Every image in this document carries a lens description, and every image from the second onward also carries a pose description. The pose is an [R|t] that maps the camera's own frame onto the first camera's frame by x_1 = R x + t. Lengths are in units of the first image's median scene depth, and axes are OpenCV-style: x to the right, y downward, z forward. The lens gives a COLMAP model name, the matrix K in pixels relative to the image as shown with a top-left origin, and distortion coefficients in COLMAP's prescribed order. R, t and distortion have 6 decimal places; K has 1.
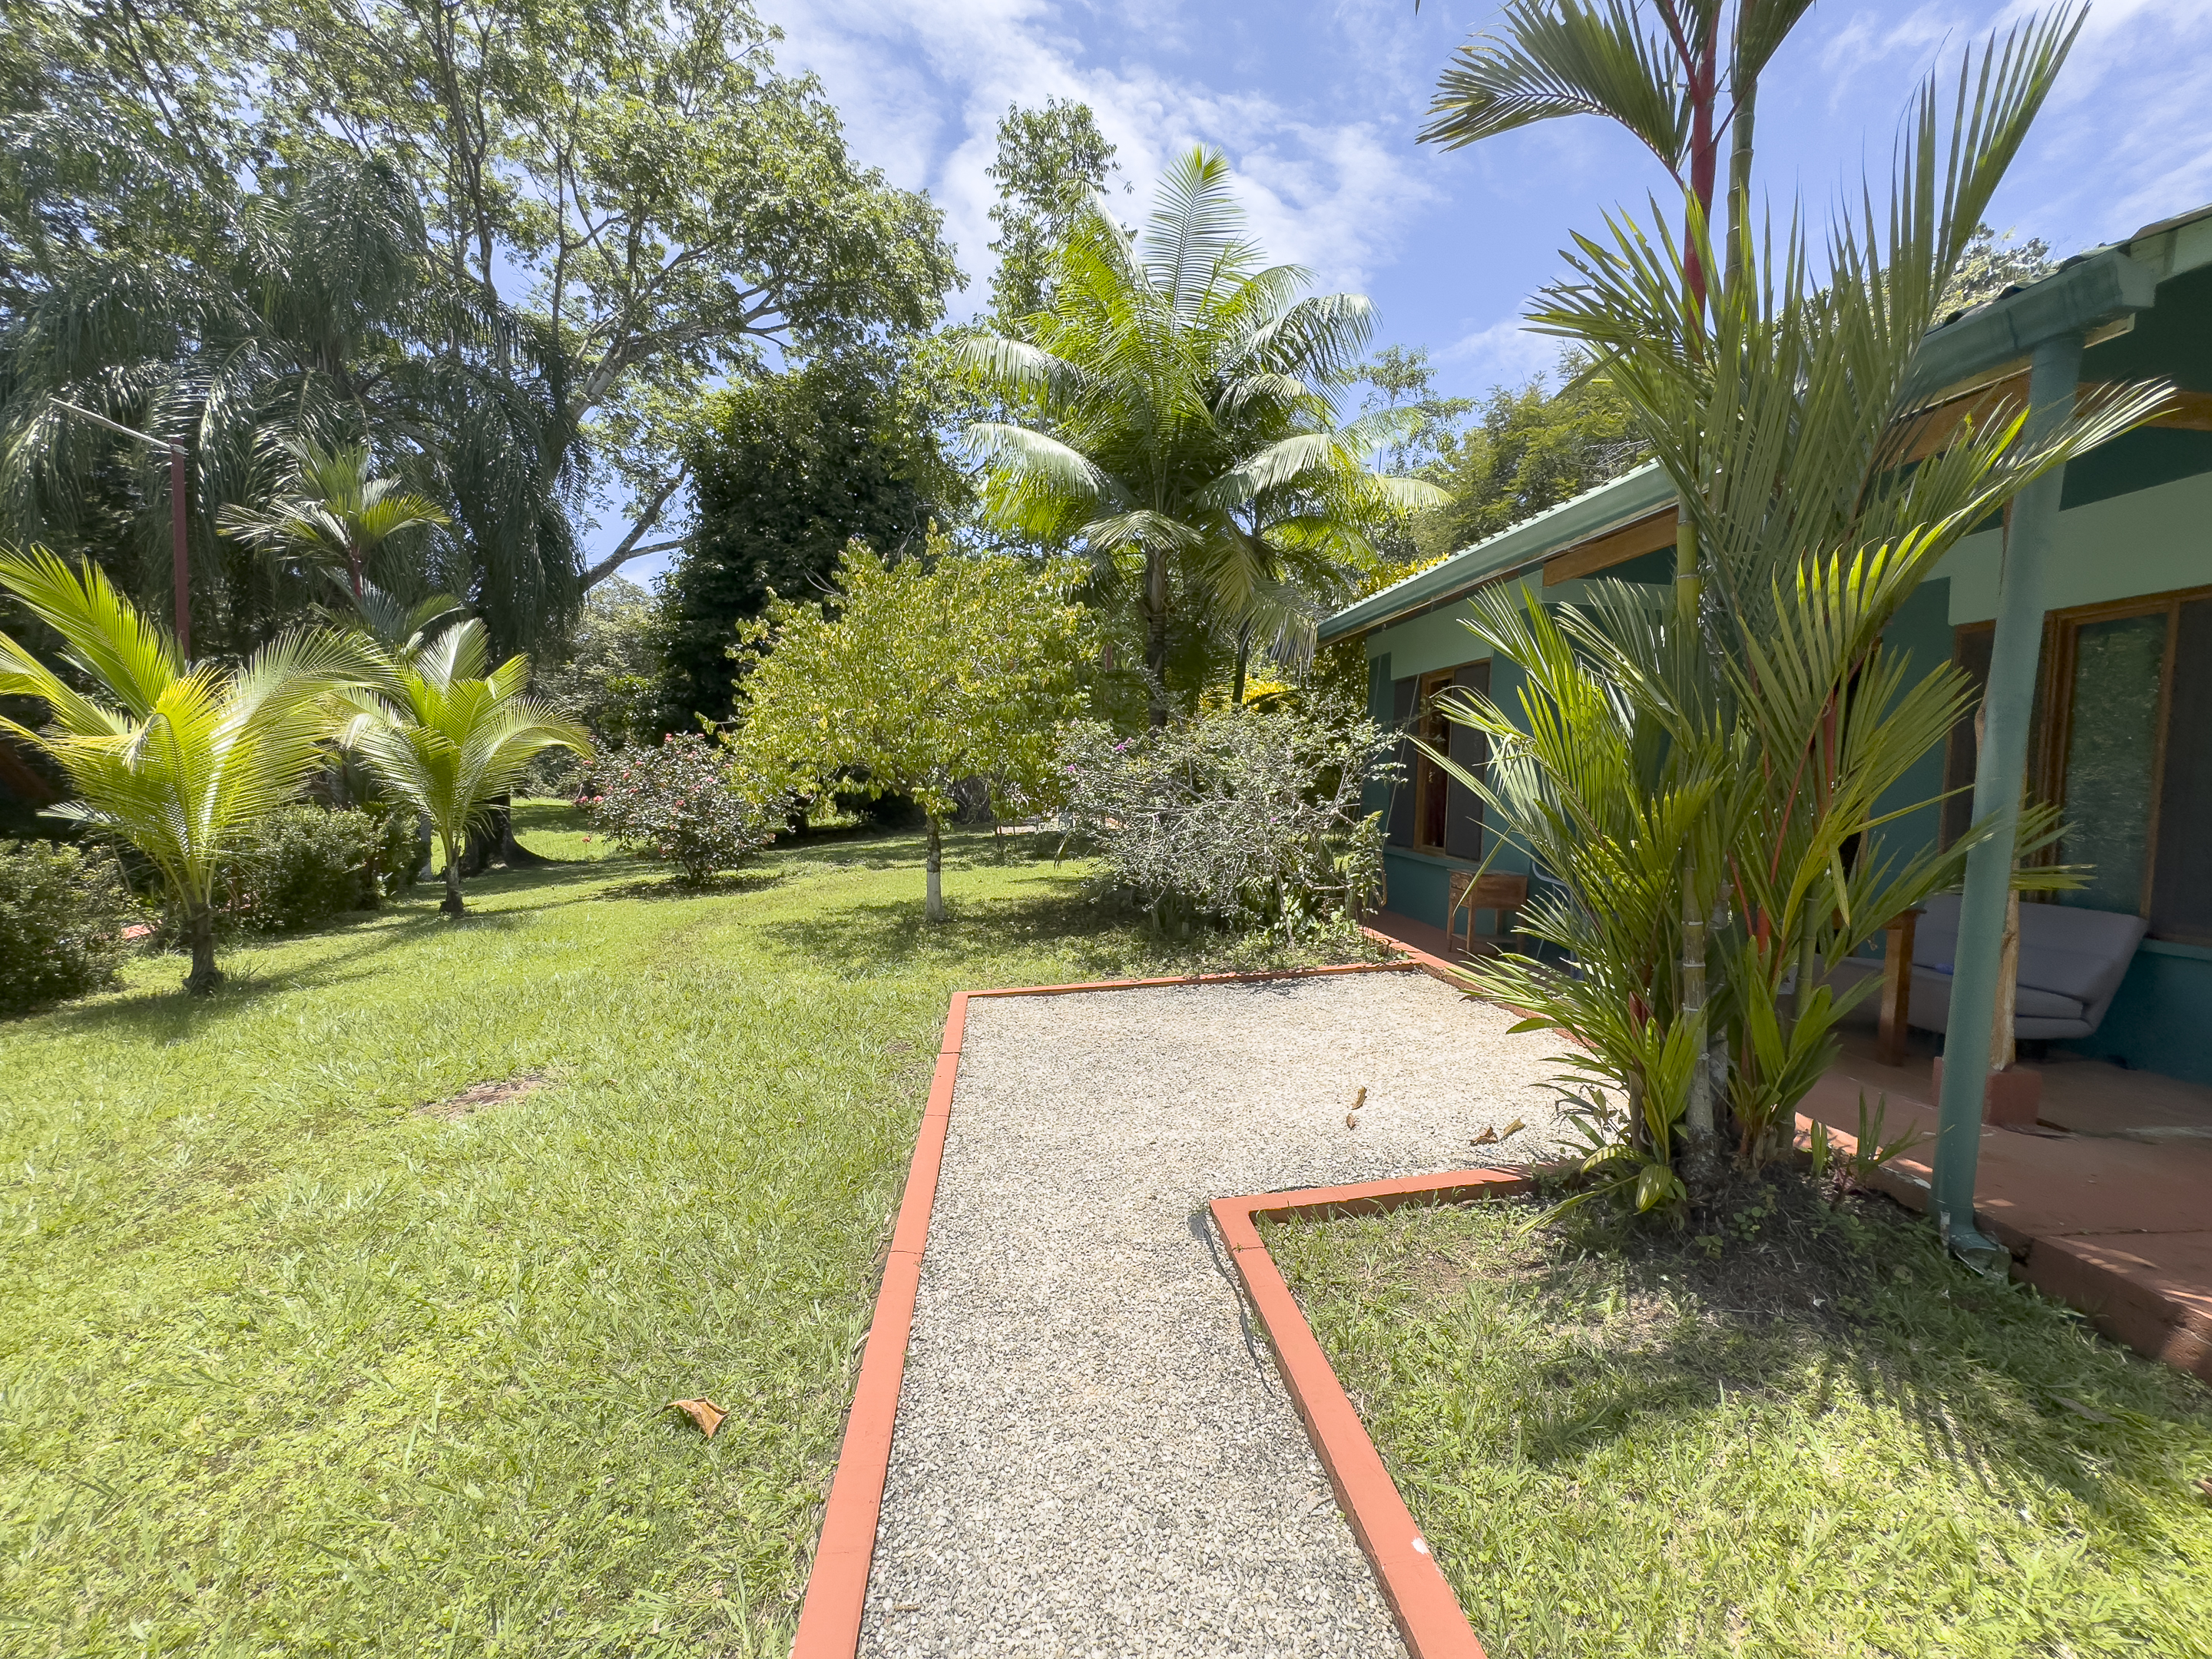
lens RADIAL K [[878.6, 0, 1119.2], [0, 878.6, 830.7], [0, 0, 1]] dist [-0.009865, 0.000125]
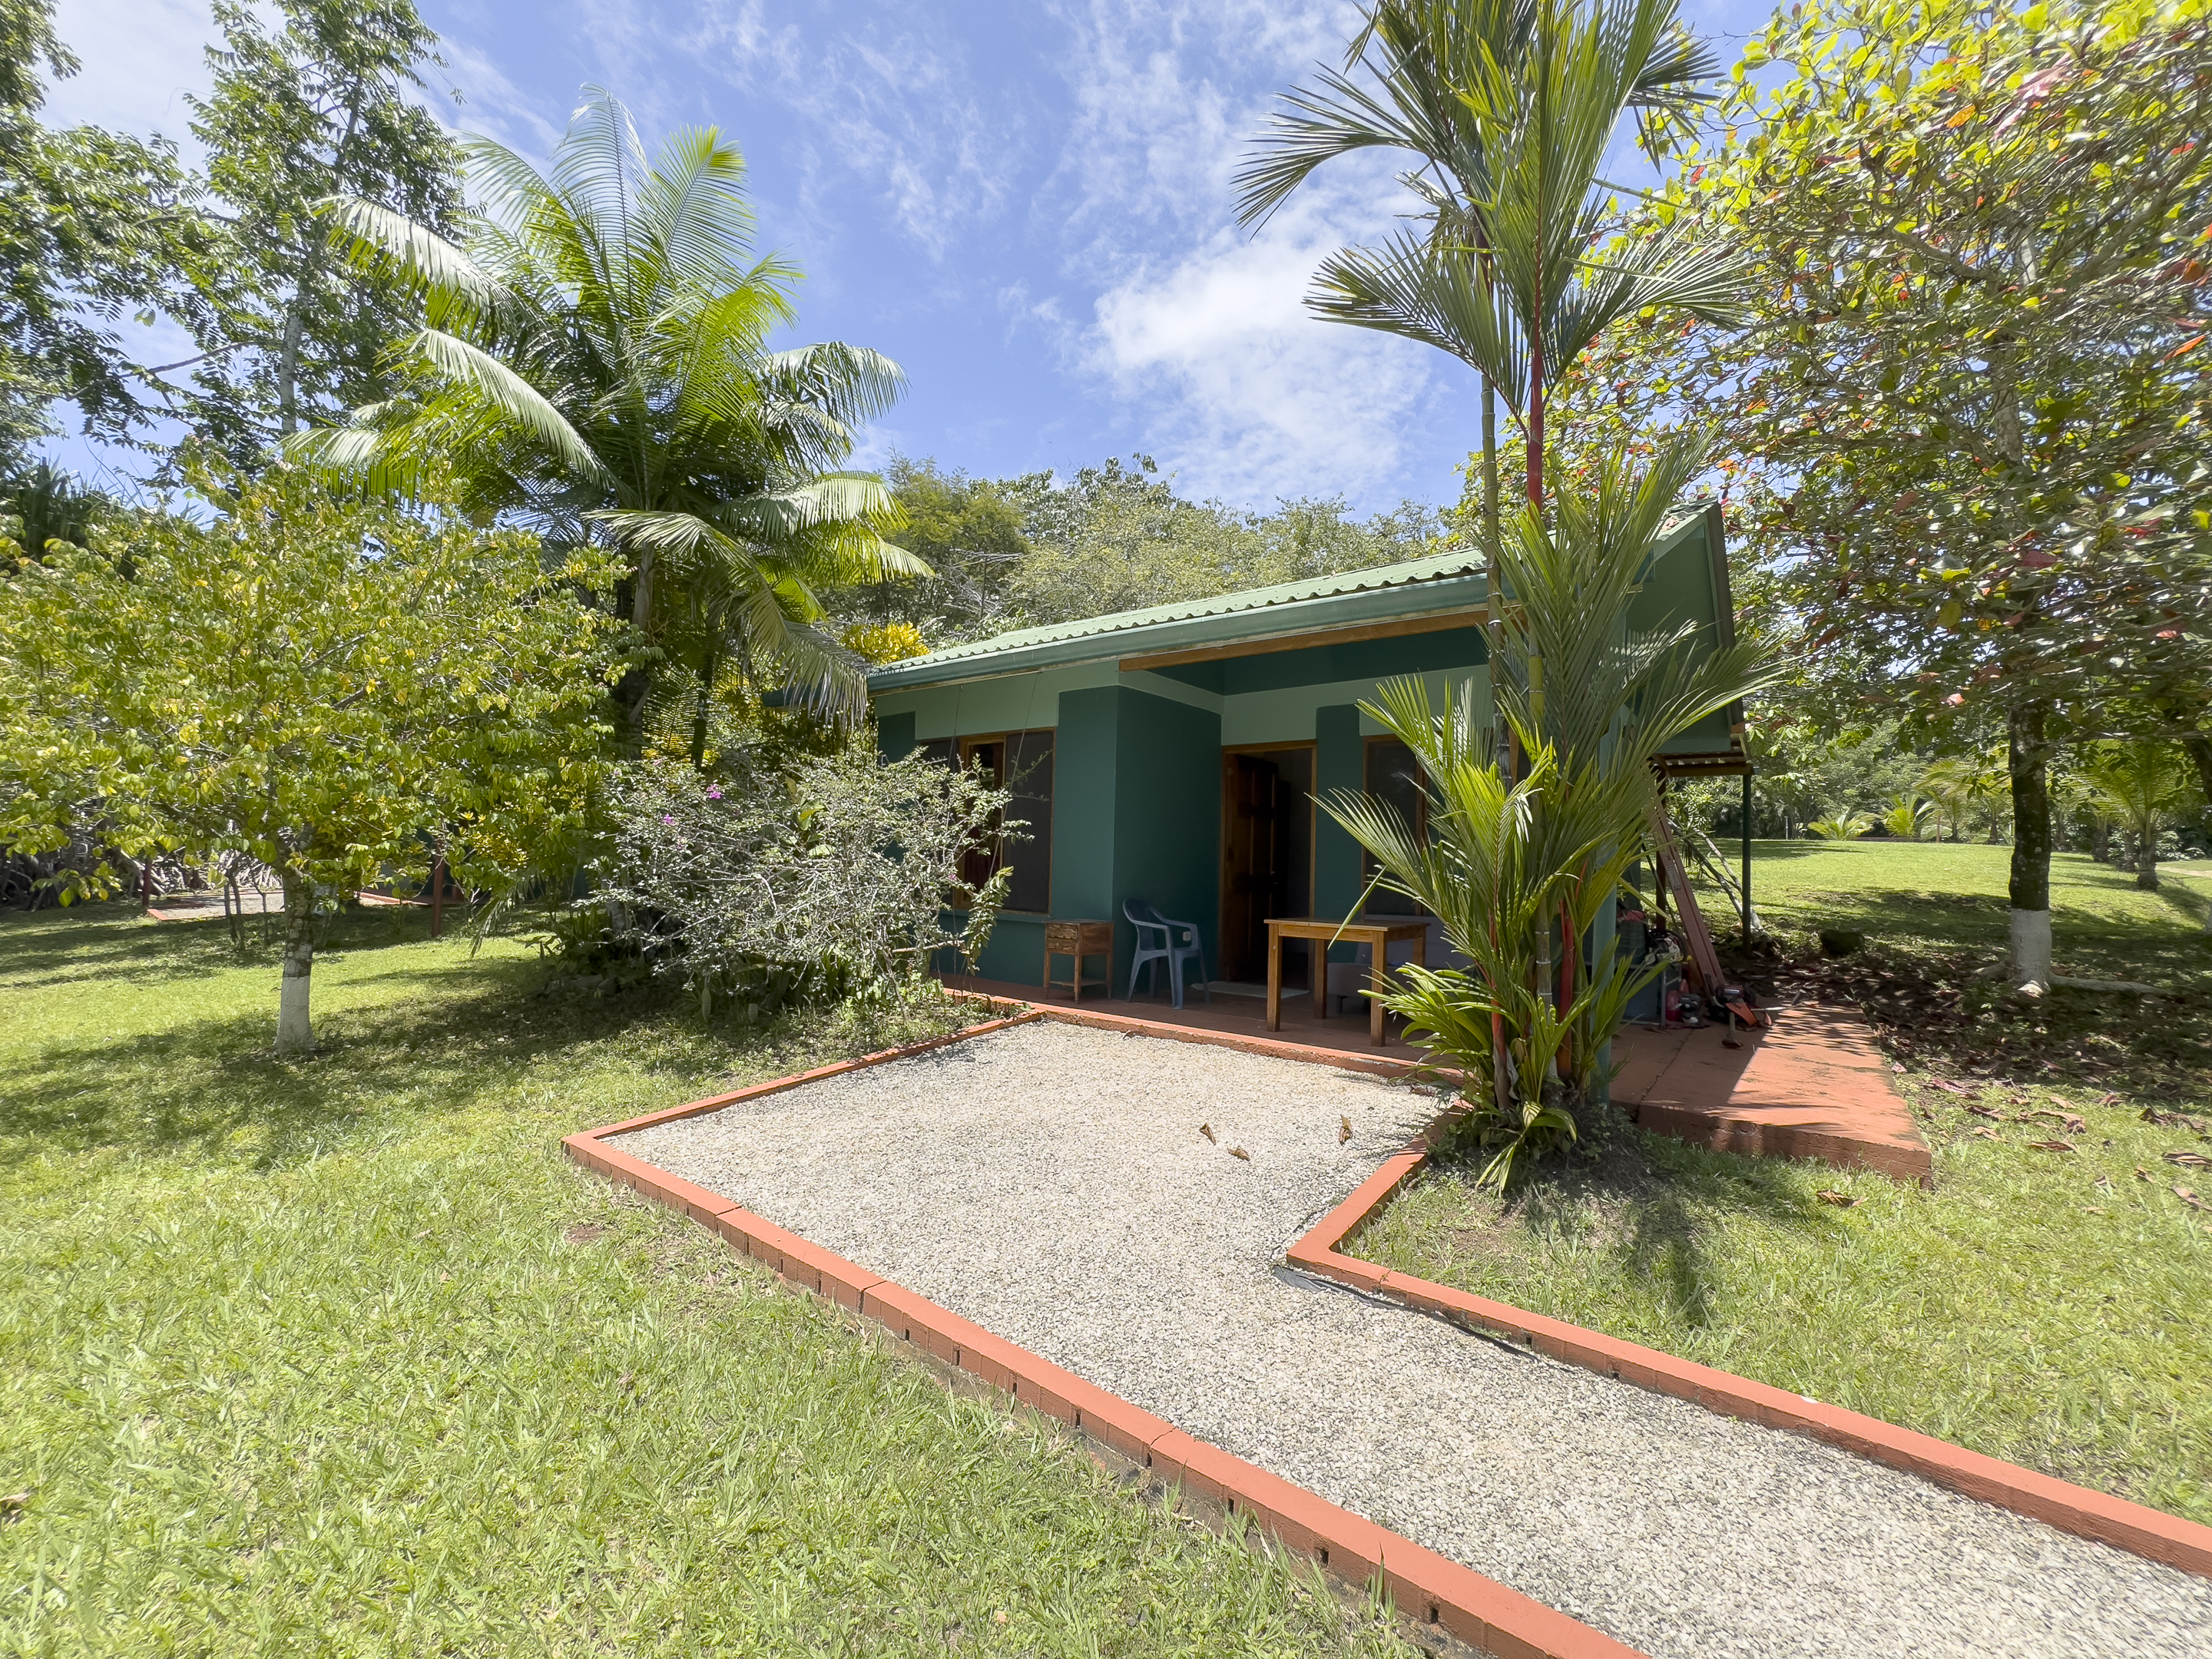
lens RADIAL K [[878.6, 0, 1119.2], [0, 878.6, 830.7], [0, 0, 1]] dist [-0.009865, 0.000125]
pose [[0.704632, 0.020249, 0.709284, -0.362498], [0.032222, 0.997648, -0.060492, 0.001669], [-0.708841, 0.065479, 0.702323, 0.202446]]
